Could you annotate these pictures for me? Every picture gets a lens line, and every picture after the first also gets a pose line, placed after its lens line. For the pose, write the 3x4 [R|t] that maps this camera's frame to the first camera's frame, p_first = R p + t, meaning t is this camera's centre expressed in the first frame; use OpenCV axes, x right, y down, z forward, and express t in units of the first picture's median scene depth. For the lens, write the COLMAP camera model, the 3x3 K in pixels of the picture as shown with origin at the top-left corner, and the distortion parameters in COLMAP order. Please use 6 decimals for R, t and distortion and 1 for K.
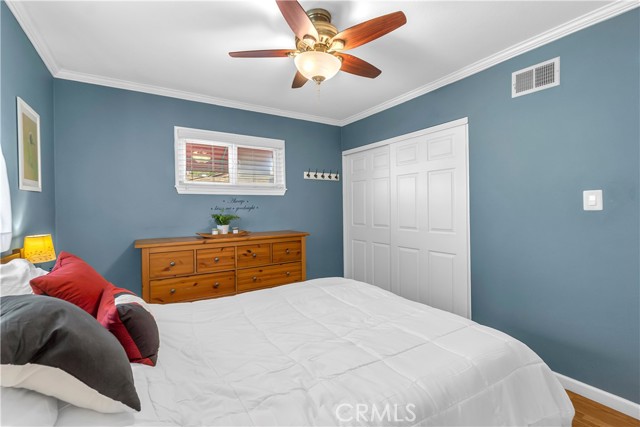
lens RADIAL K [[282.1, 0, 321.1], [0, 282.1, 208.7], [0, 0, 1]] dist [0.007292, 0.000932]
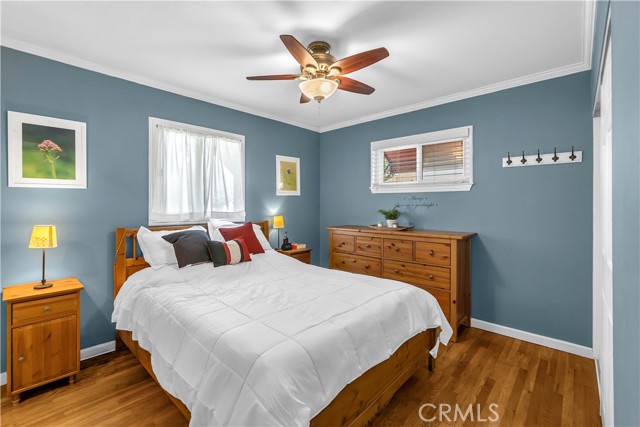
lens RADIAL K [[282.1, 0, 314.7], [0, 282.1, 203.9], [0, 0, 1]] dist [0.007292, 0.000932]
pose [[0.250132, 0.011456, -0.968144, 0.684687], [-0.011148, 0.999898, 0.008952, -0.012691], [0.968148, 0.008554, 0.250234, 0.408052]]
